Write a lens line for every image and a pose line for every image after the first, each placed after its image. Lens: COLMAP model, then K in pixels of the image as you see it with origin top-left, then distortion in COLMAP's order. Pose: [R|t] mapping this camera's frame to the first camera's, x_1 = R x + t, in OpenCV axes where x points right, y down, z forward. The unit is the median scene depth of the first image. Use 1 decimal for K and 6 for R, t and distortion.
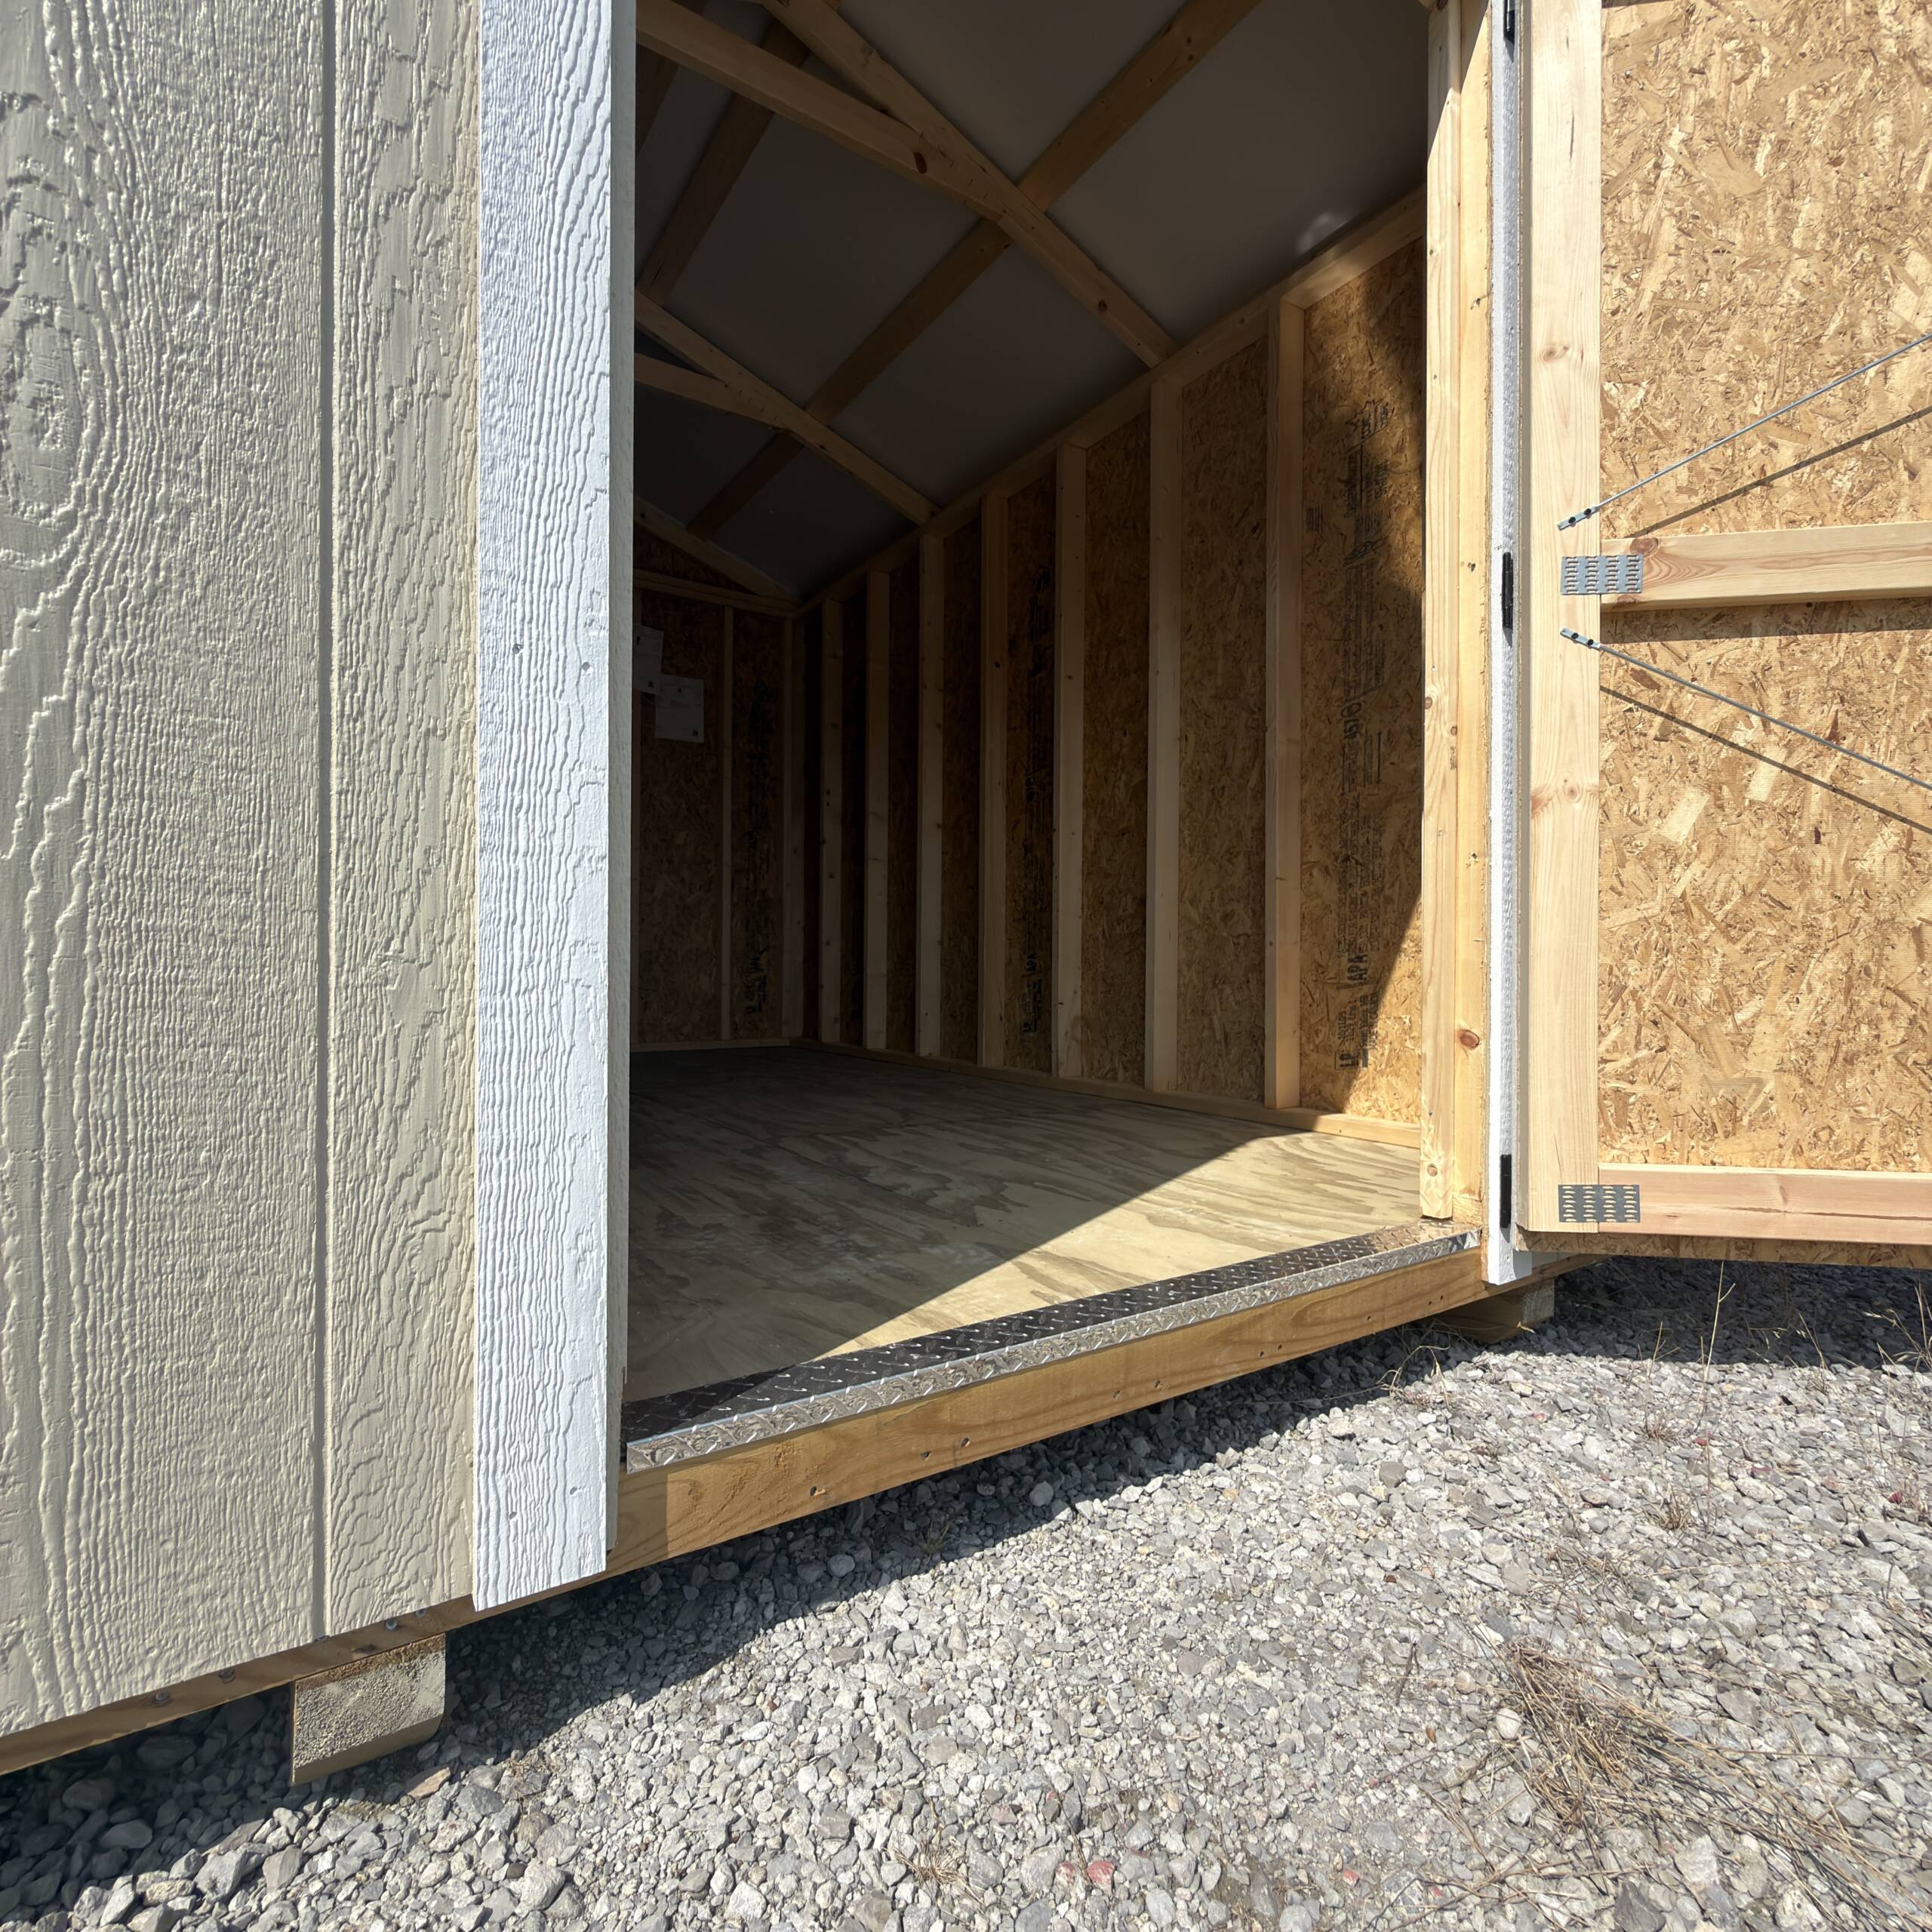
lens RADIAL K [[1028.6, 0, 968.3], [0, 1028.6, 962.5], [0, 0, 1]] dist [0.001159, -0.000294]
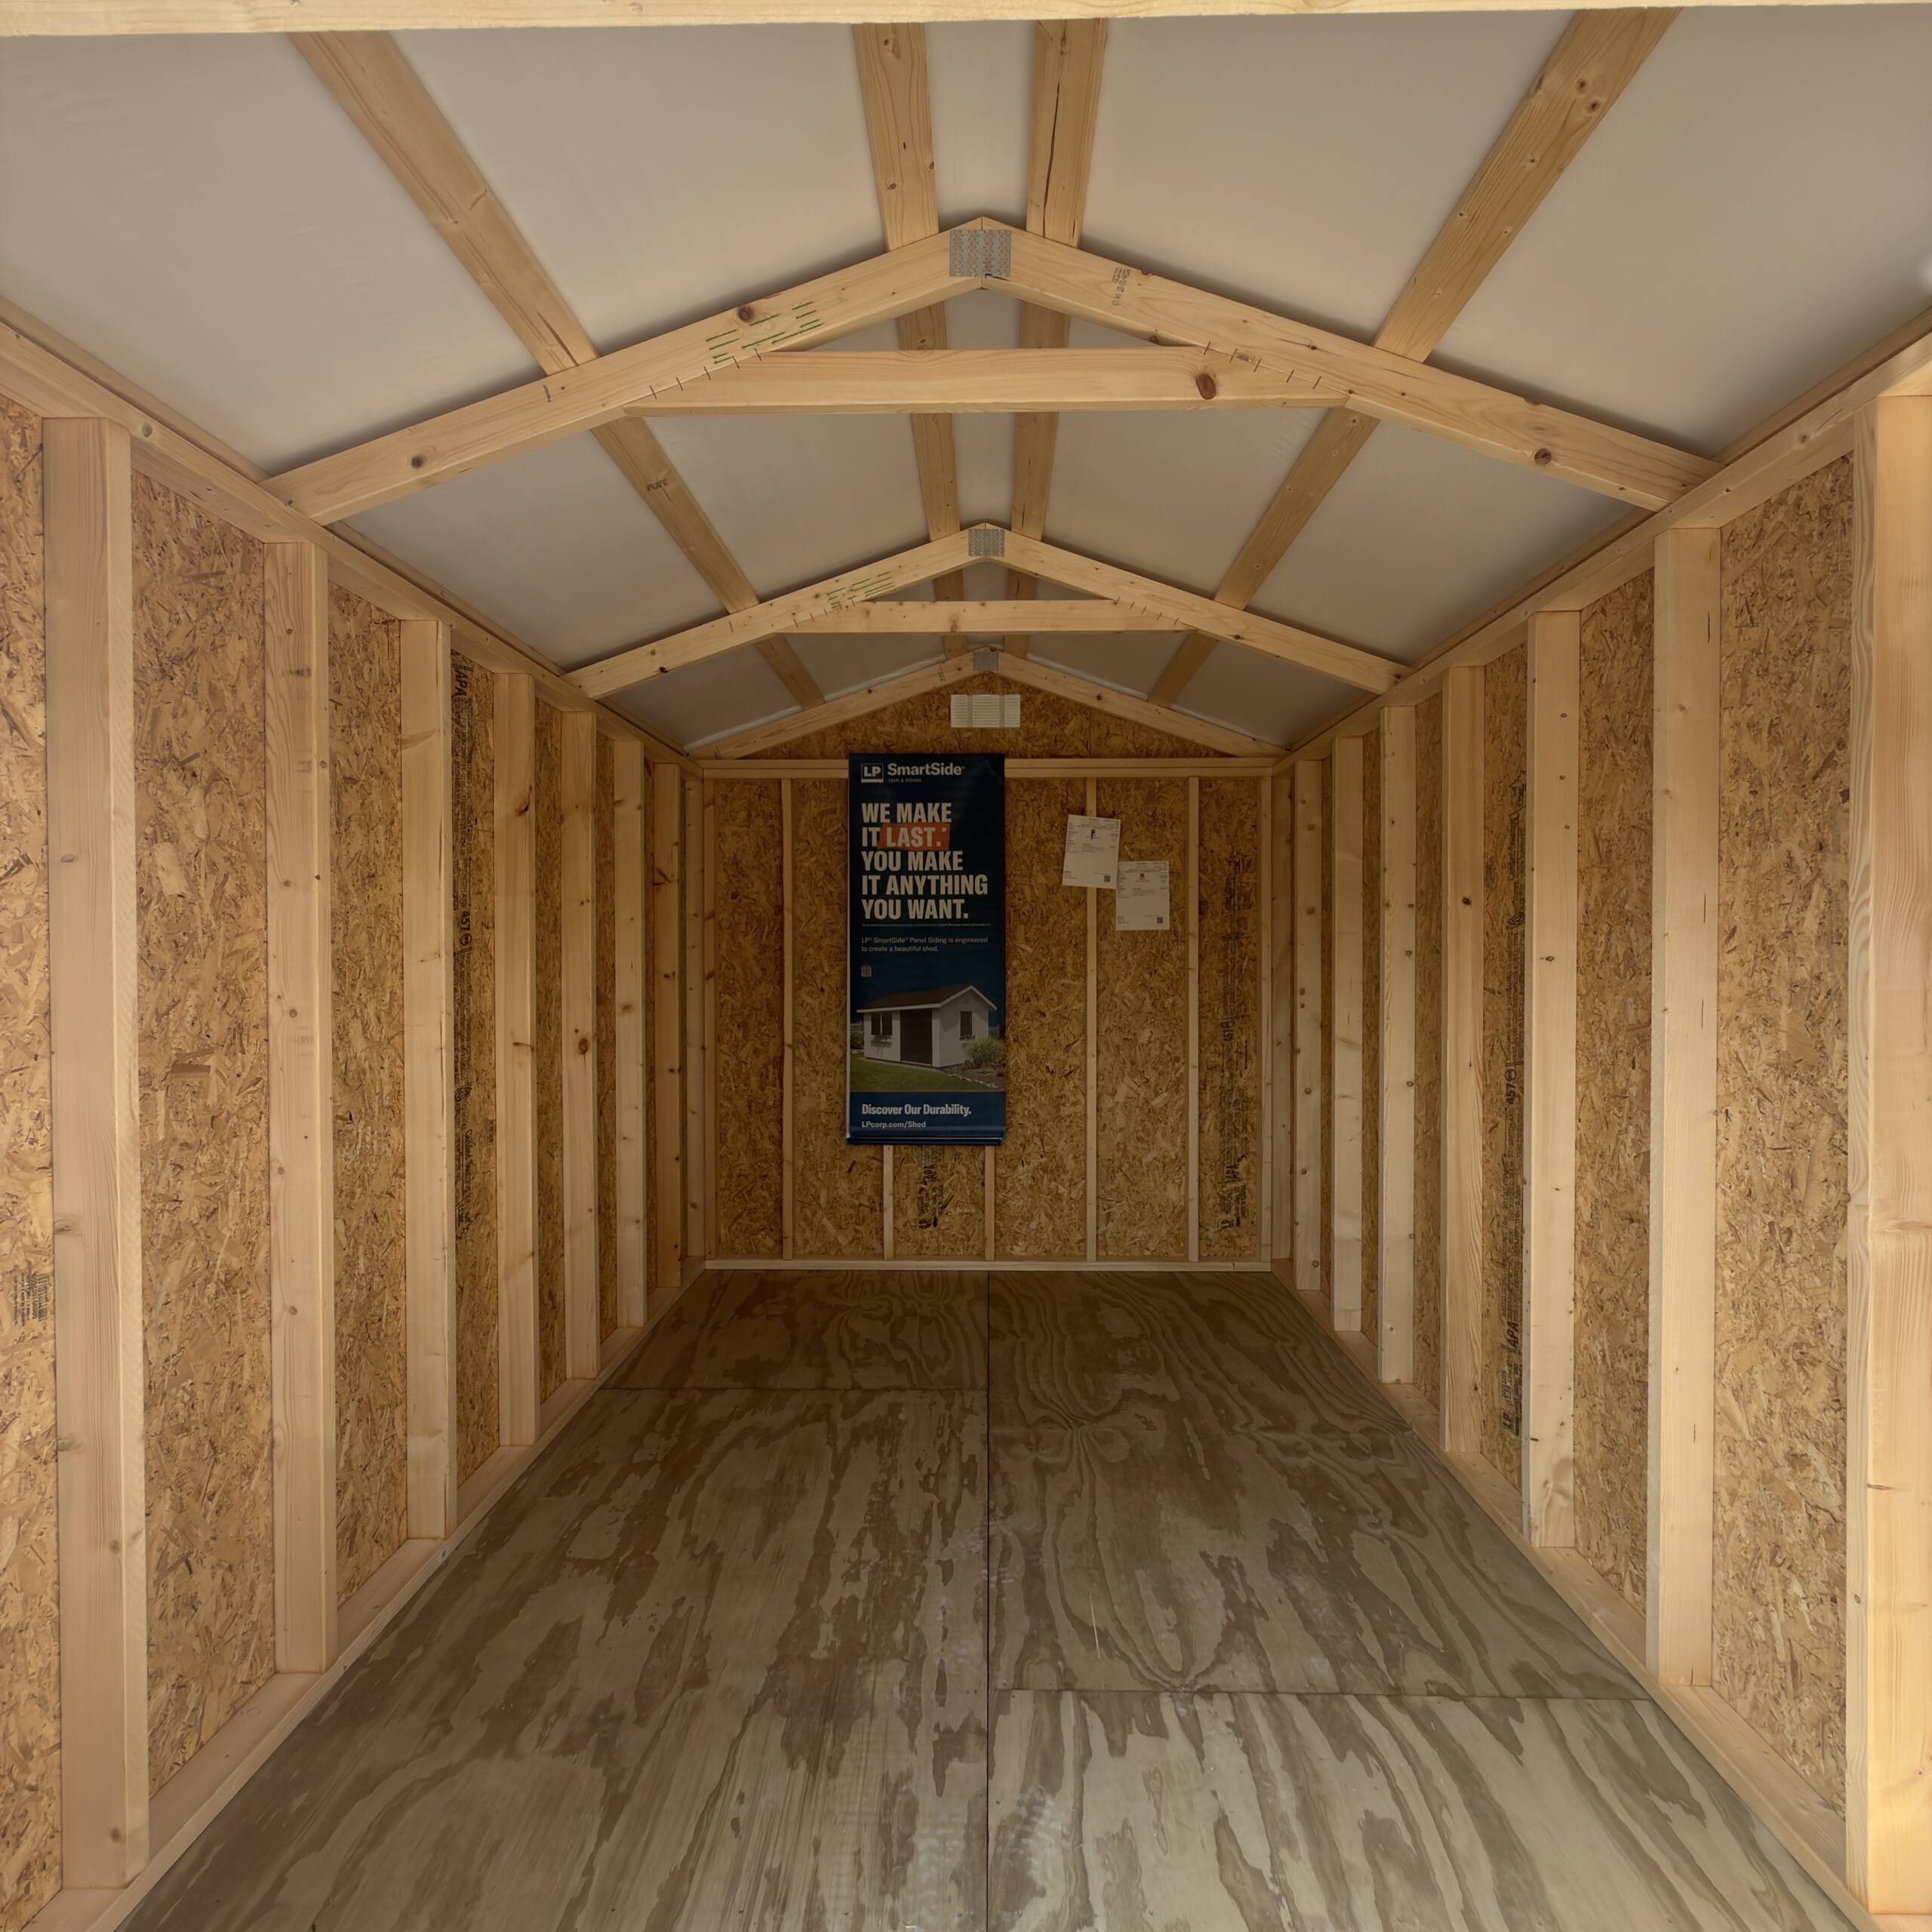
lens RADIAL K [[1028.6, 0, 968.3], [0, 1028.6, 962.5], [0, 0, 1]] dist [0.001159, -0.000294]
pose [[0.817443, -0.002544, -0.576004, 0.144252], [0.008795, 0.999929, 0.008064, -0.232270], [0.575942, -0.011658, 0.817407, 0.187319]]
